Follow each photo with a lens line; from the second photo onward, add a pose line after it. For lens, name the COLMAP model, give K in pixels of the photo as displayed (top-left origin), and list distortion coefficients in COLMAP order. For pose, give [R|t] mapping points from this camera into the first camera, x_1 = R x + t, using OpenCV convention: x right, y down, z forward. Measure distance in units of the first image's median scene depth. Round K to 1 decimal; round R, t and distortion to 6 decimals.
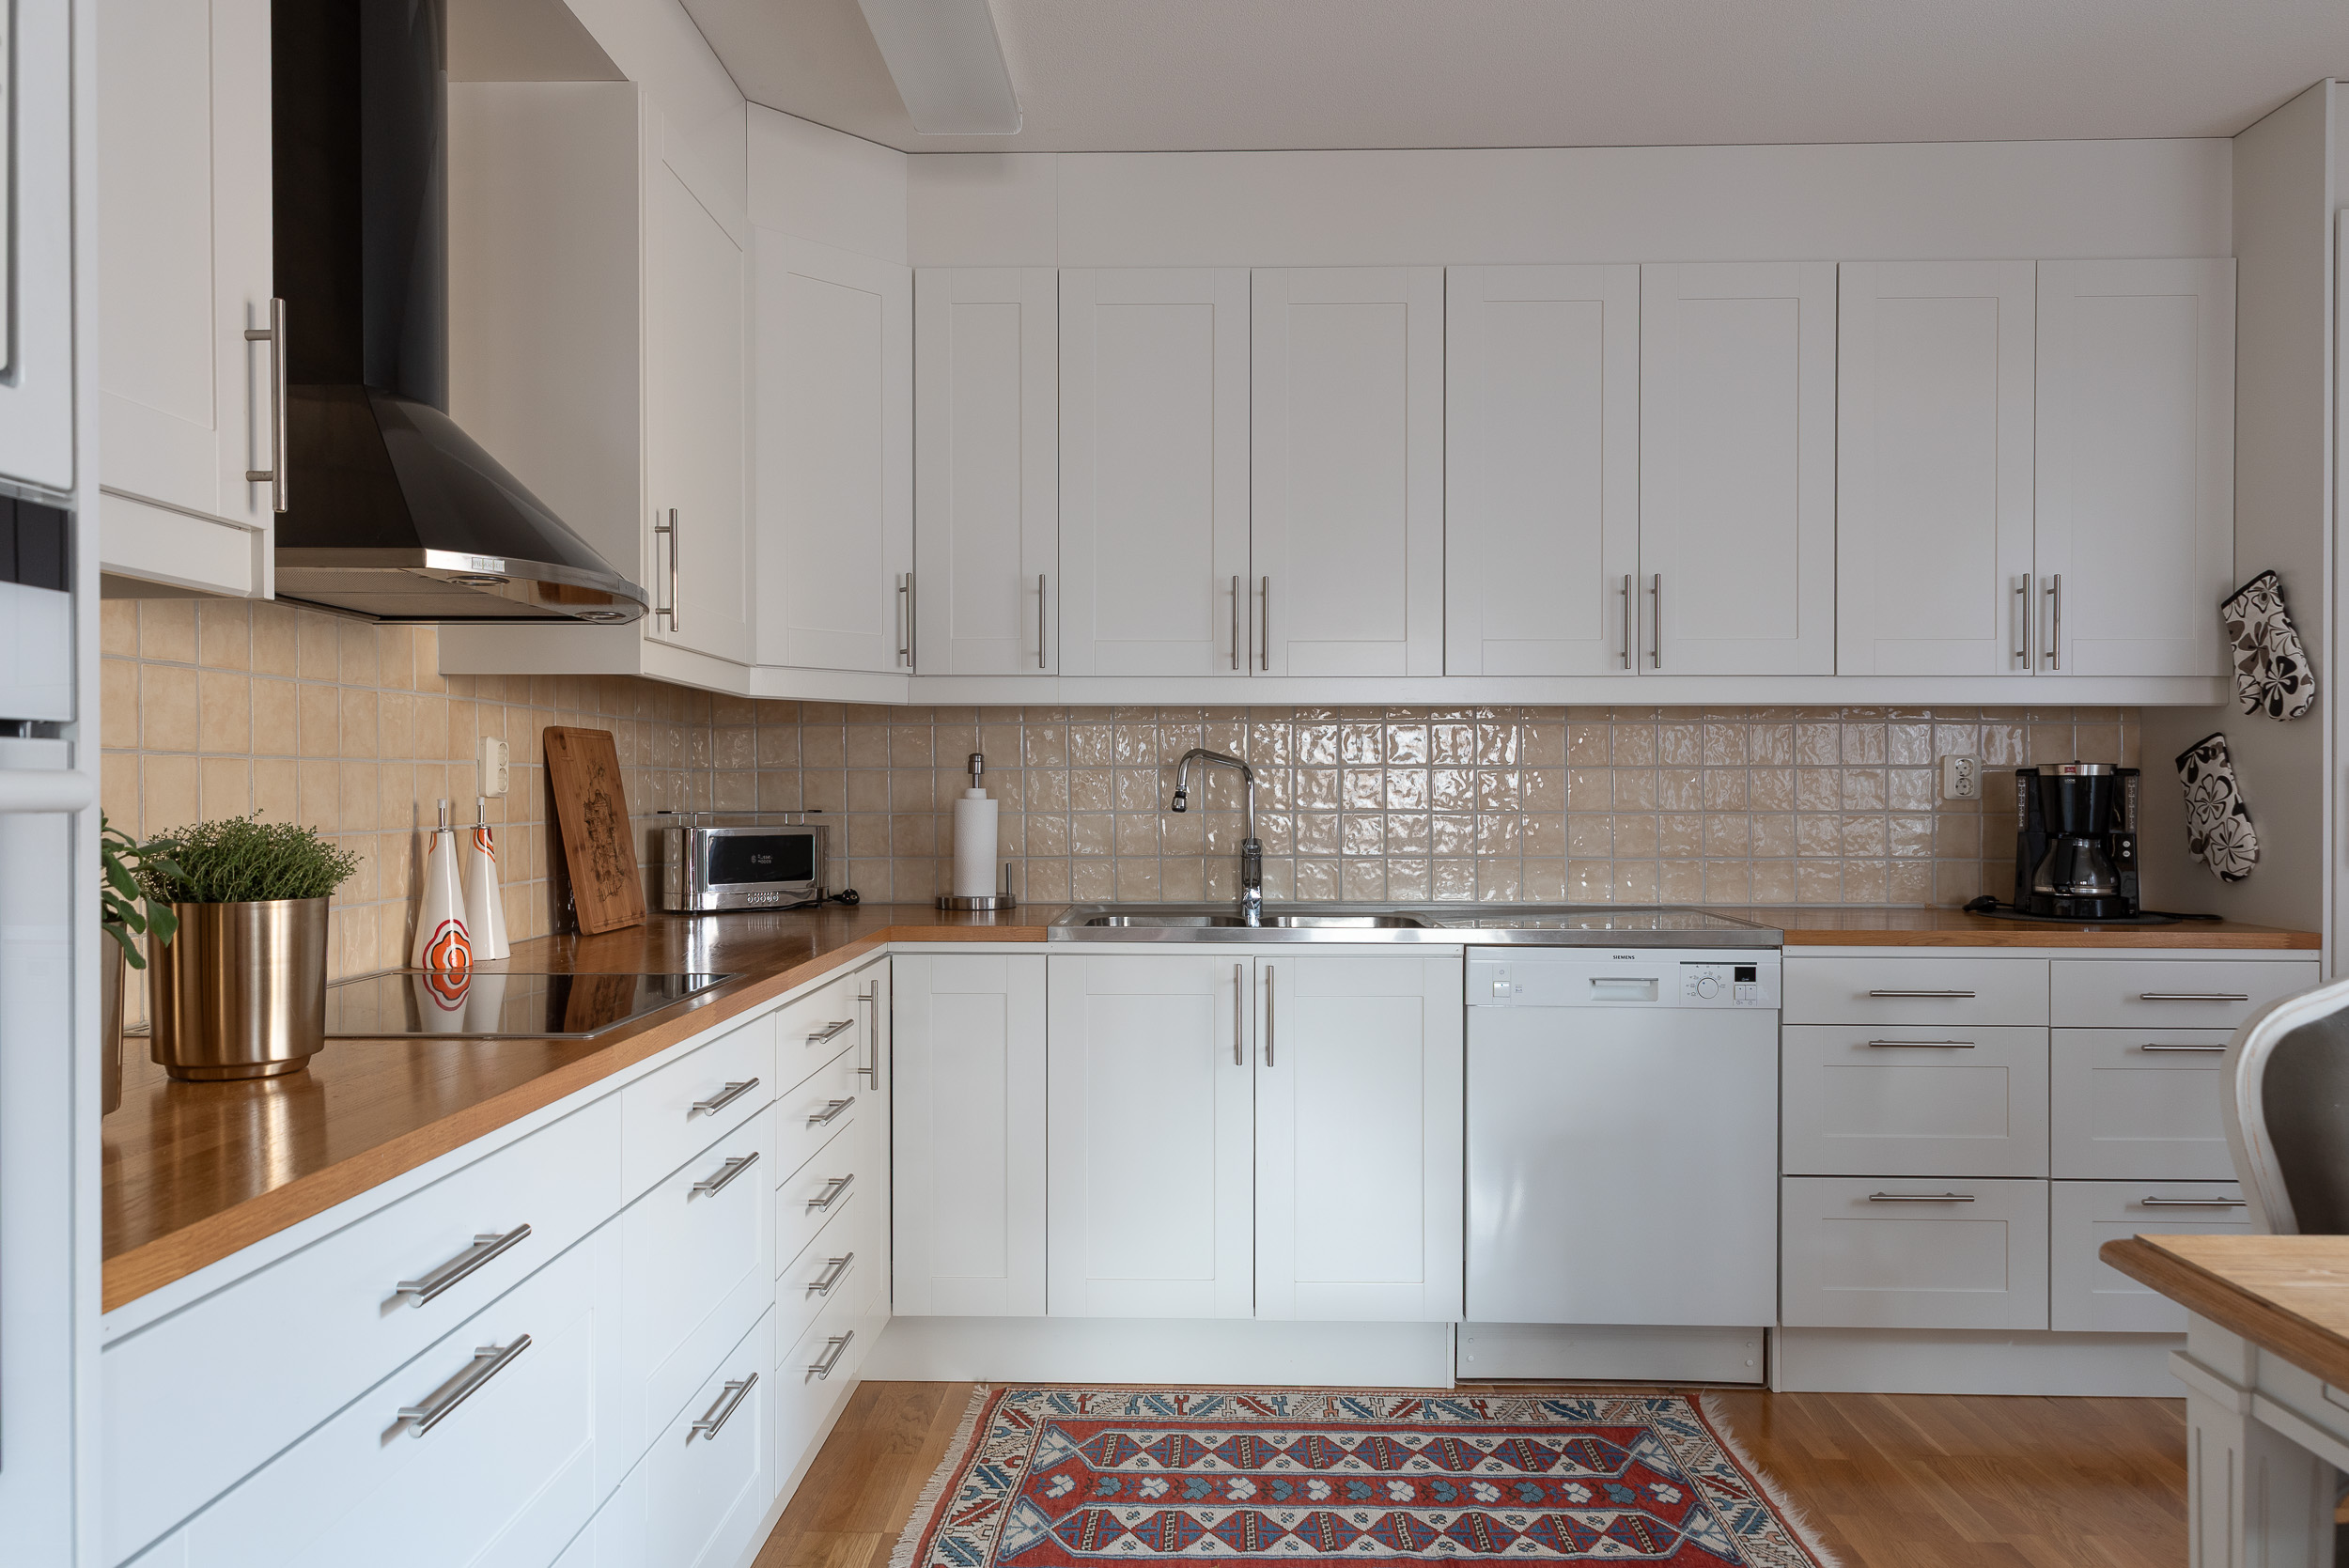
lens RADIAL K [[1603.4, 0, 1184.9], [0, 1603.4, 806.3], [0, 0, 1]] dist [0.011053, -0.001488]
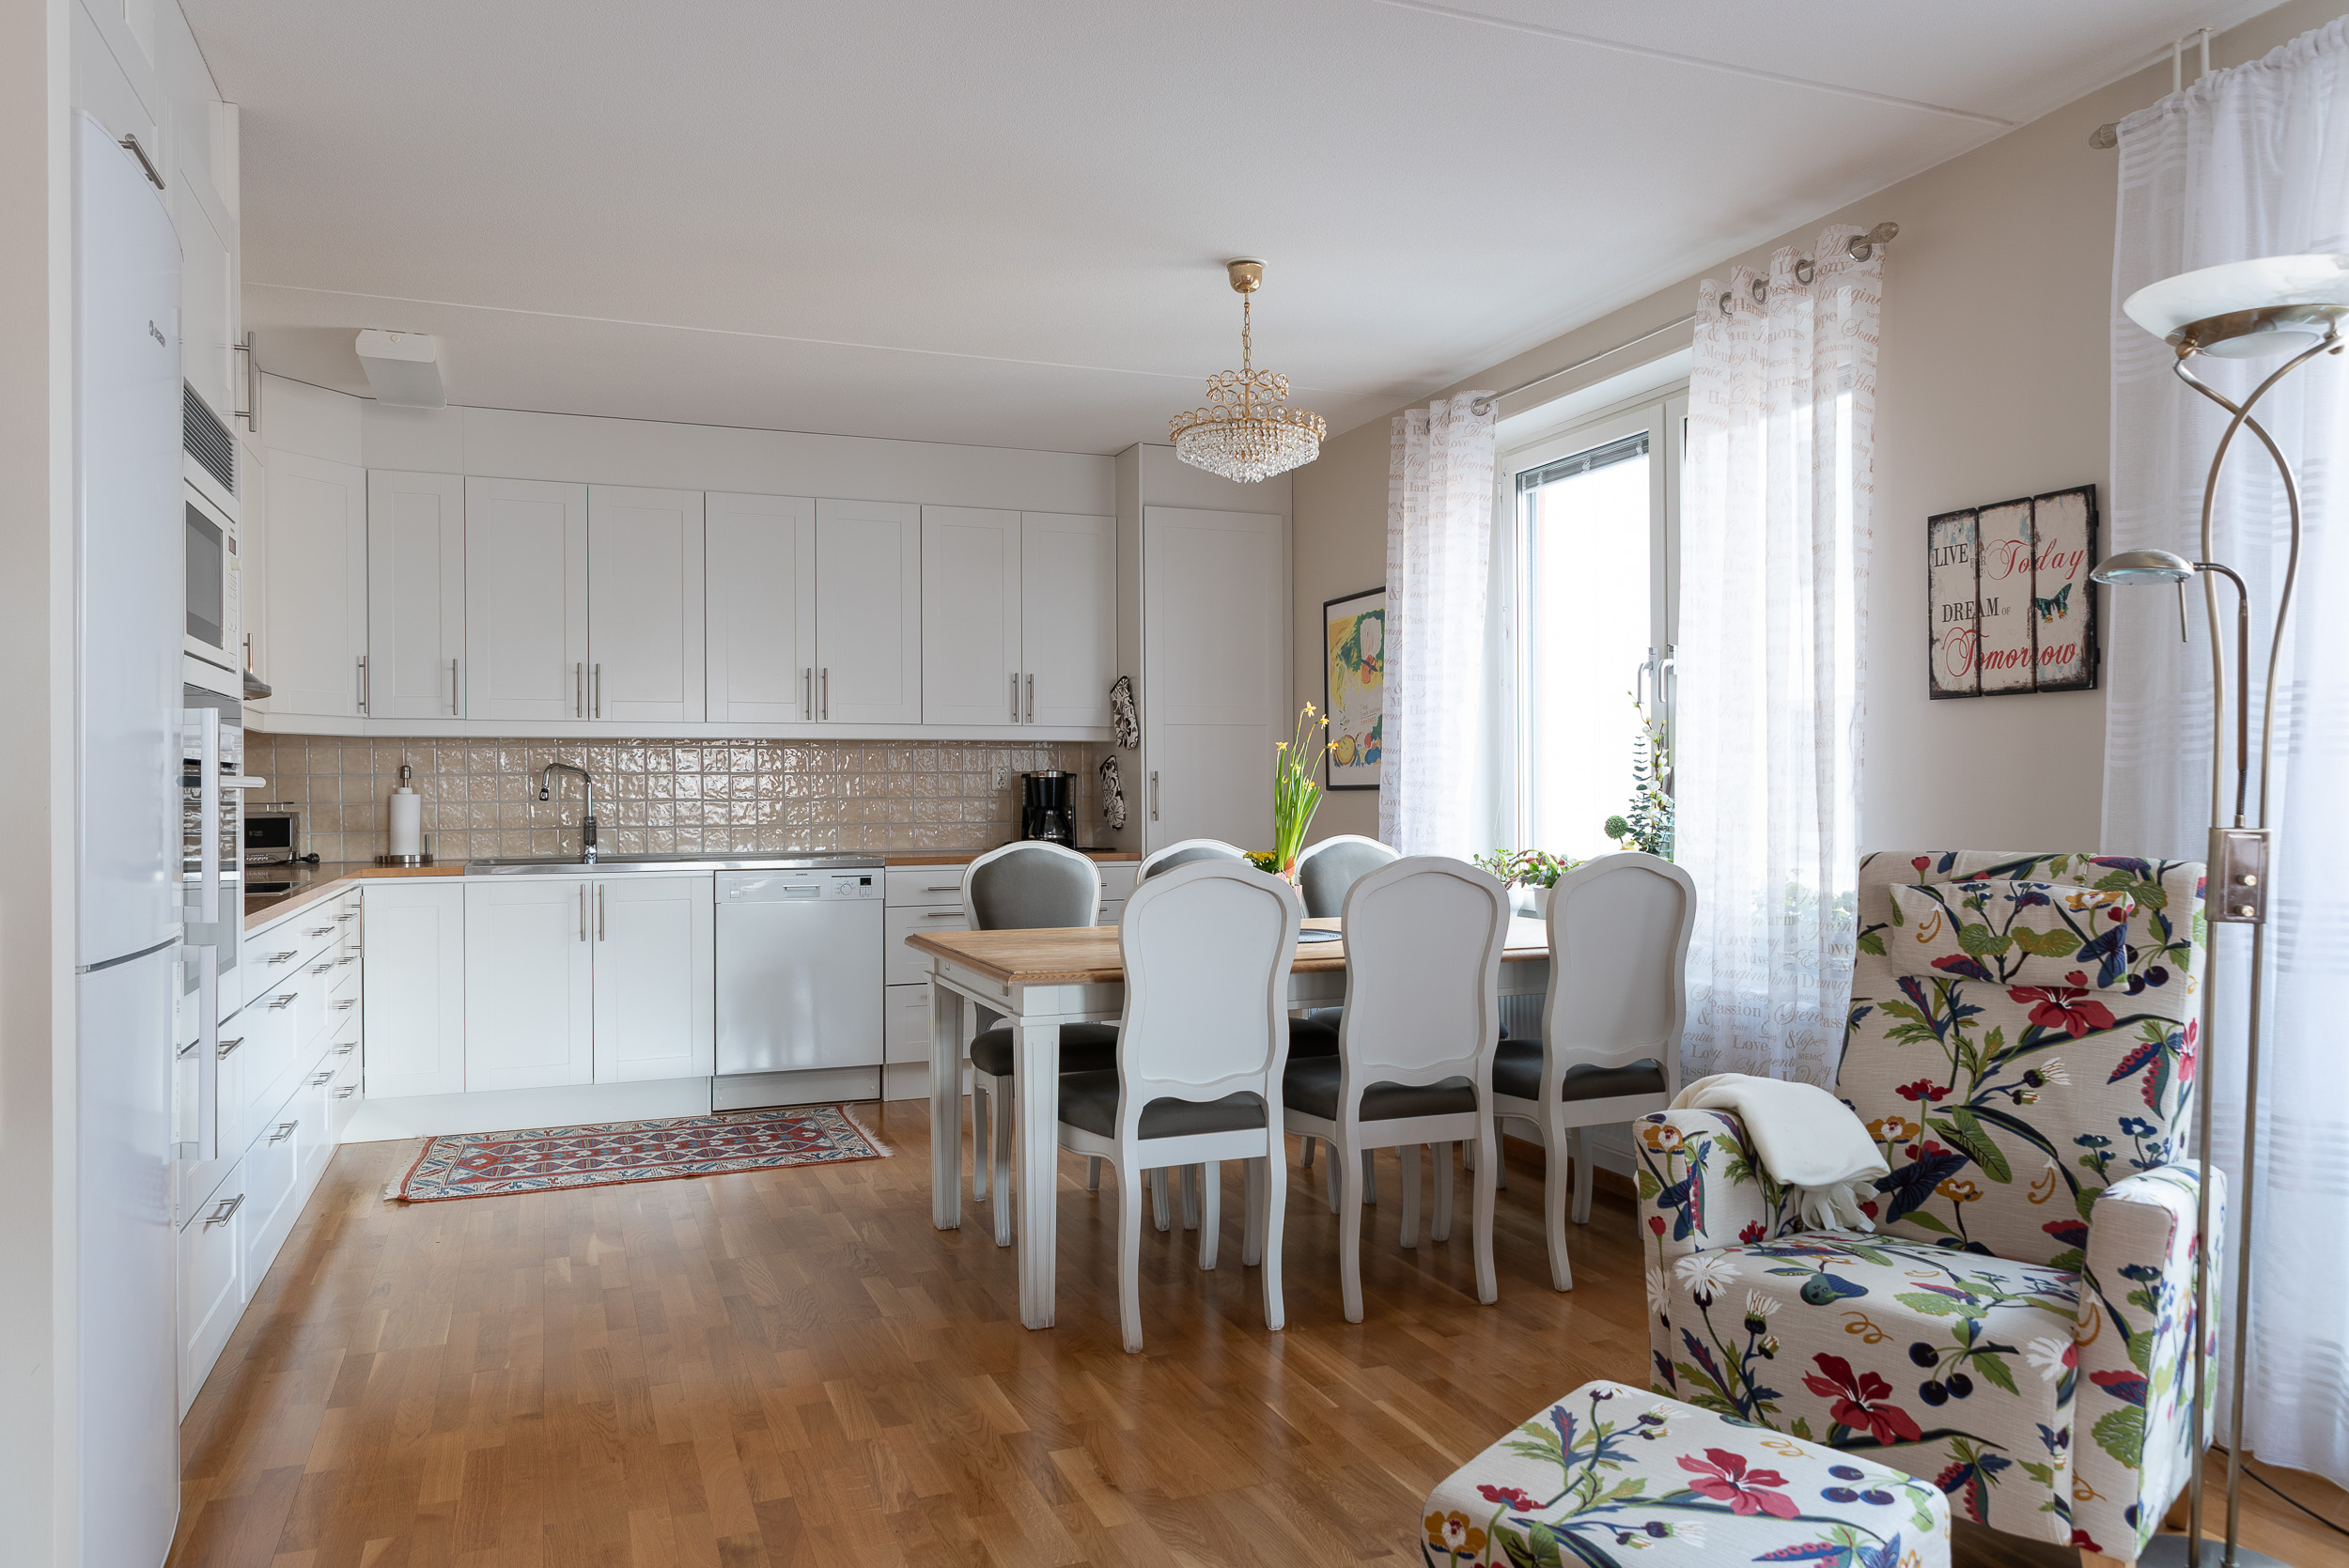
lens RADIAL K [[1603.4, 0, 1170.6], [0, 1603.4, 772.2], [0, 0, 1]] dist [0.011053, -0.001488]
pose [[0.927143, -0.002036, 0.374703, -0.027933], [0.010739, 0.999719, -0.021141, 0.018365], [-0.374554, 0.023624, 0.926904, -0.900135]]
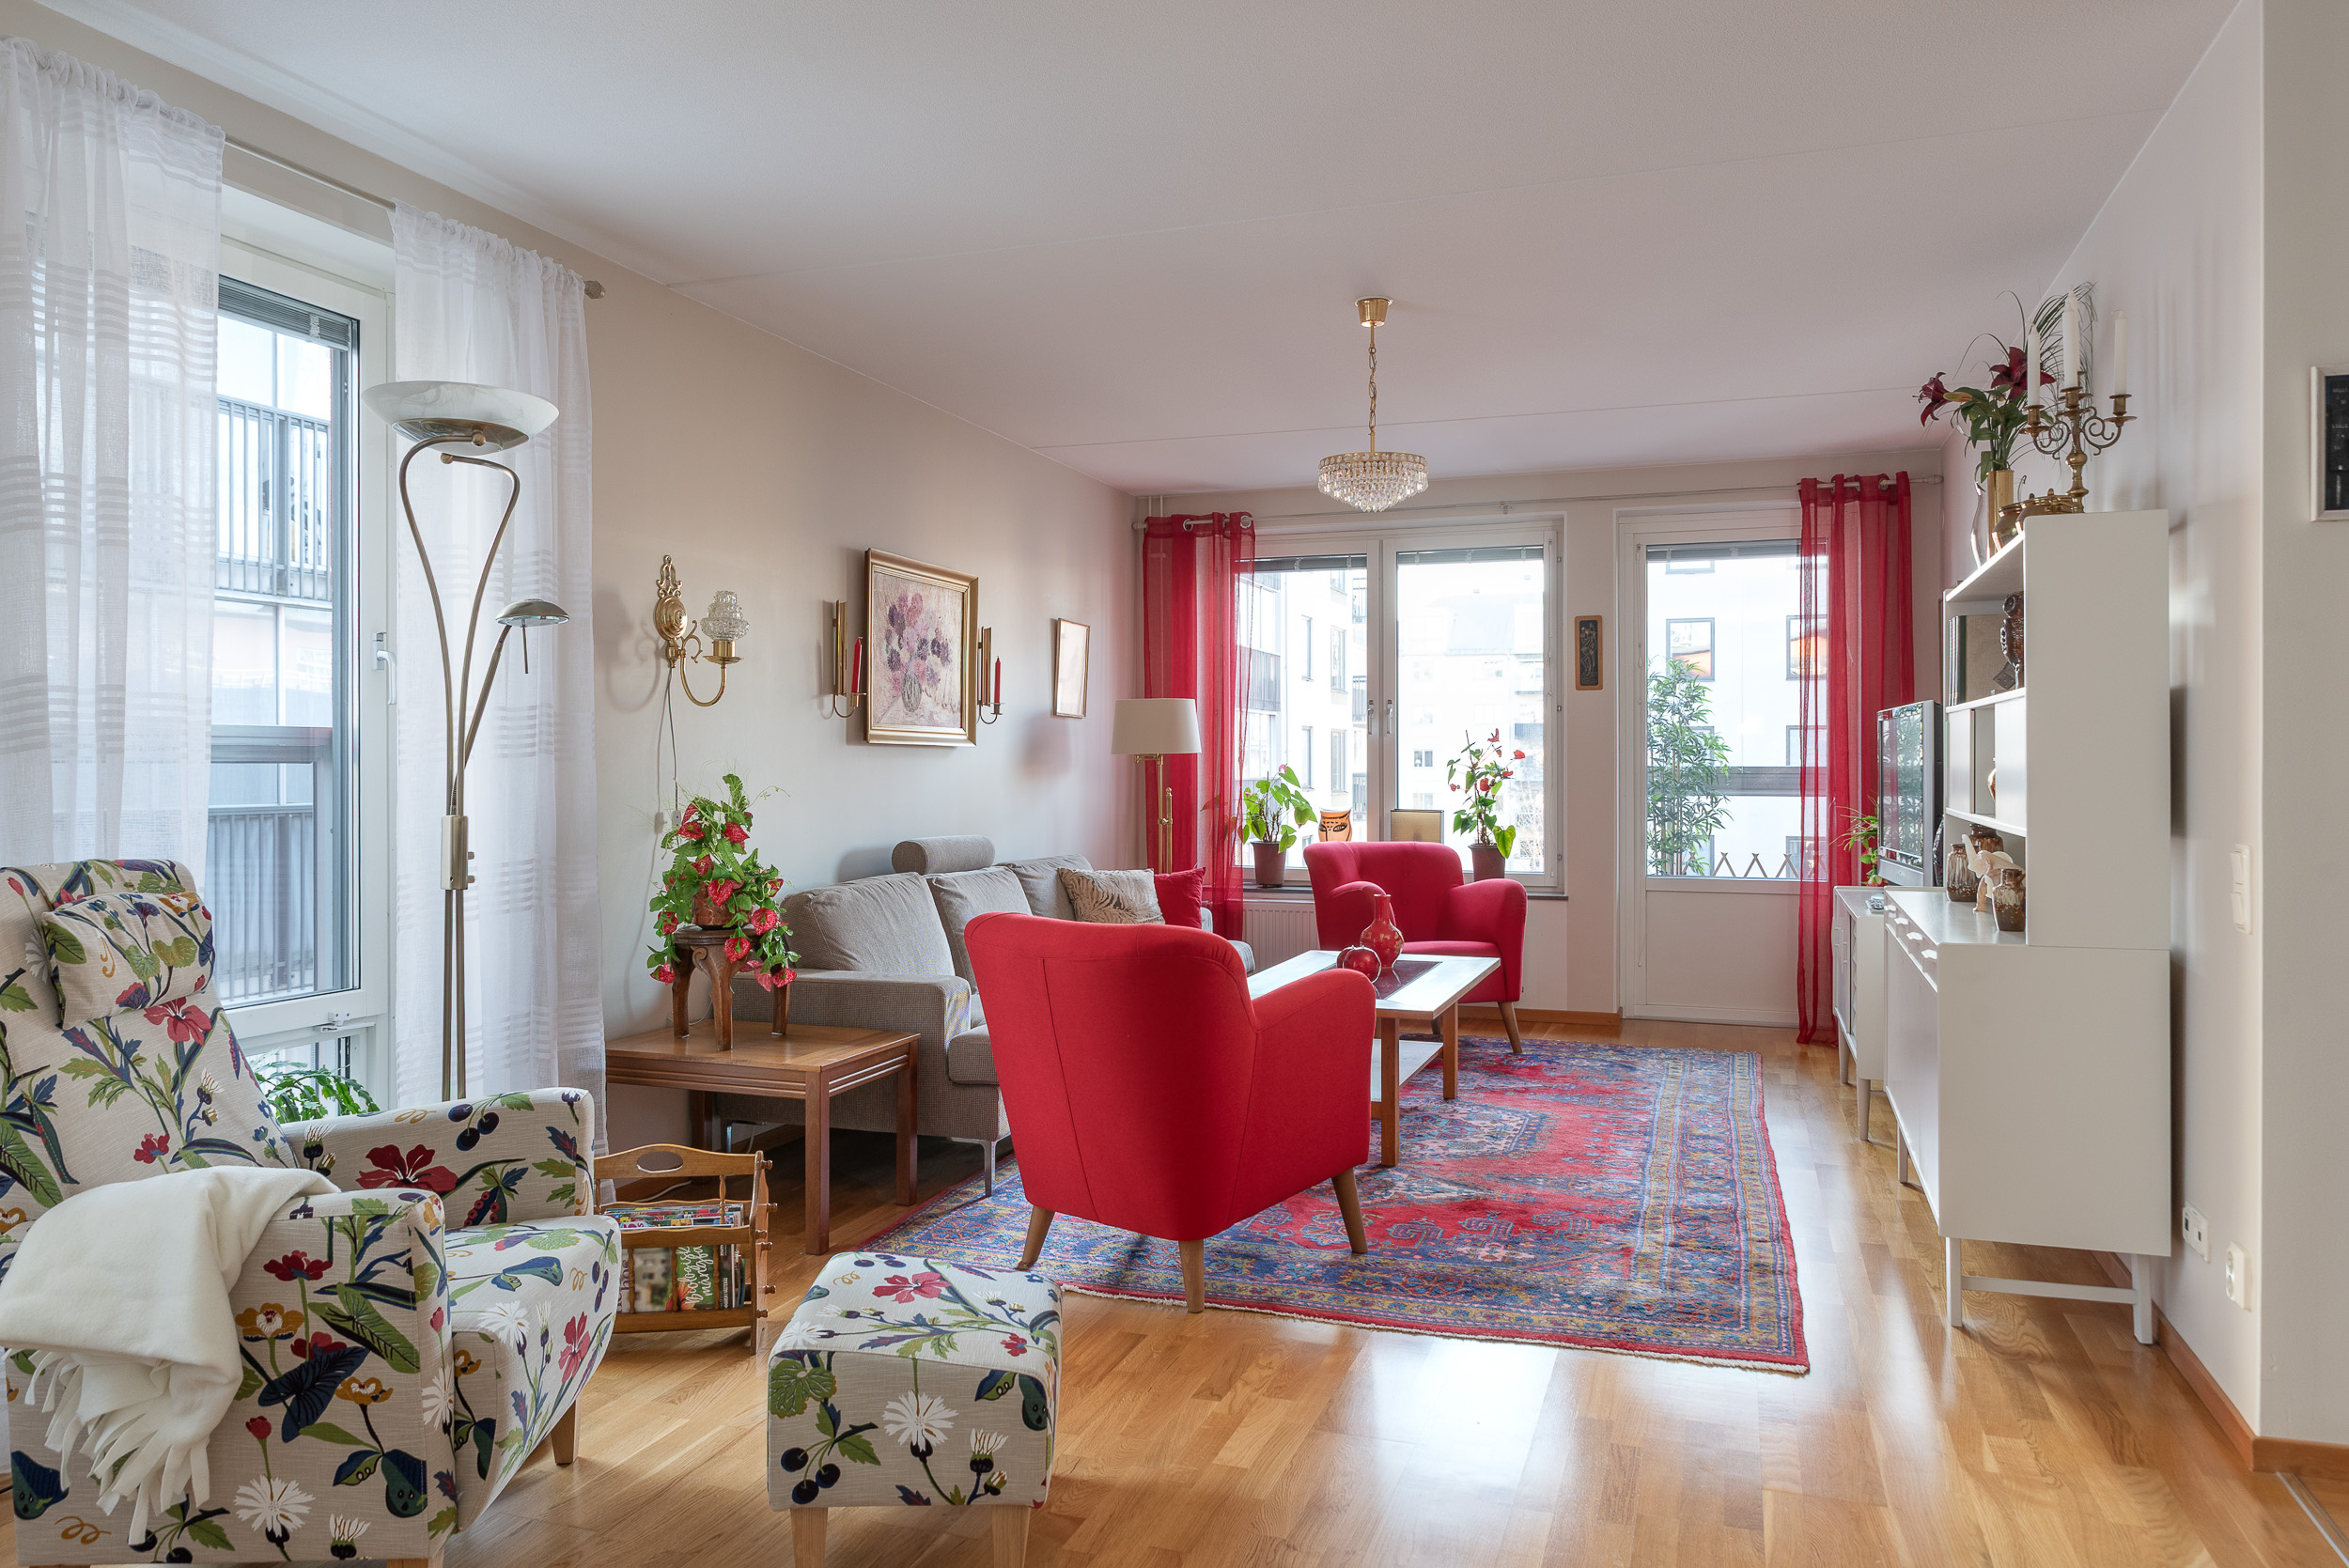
lens RADIAL K [[1558.8, 0, 1183.8], [0, 1558.8, 773.4], [0, 0, 1]] dist [0.002319, -0.000915]
pose [[-0.945613, 0.003983, 0.325270, 0.001162], [0.008784, 0.999873, 0.013292, 0.001251], [-0.325176, 0.015426, -0.945528, 0.286293]]
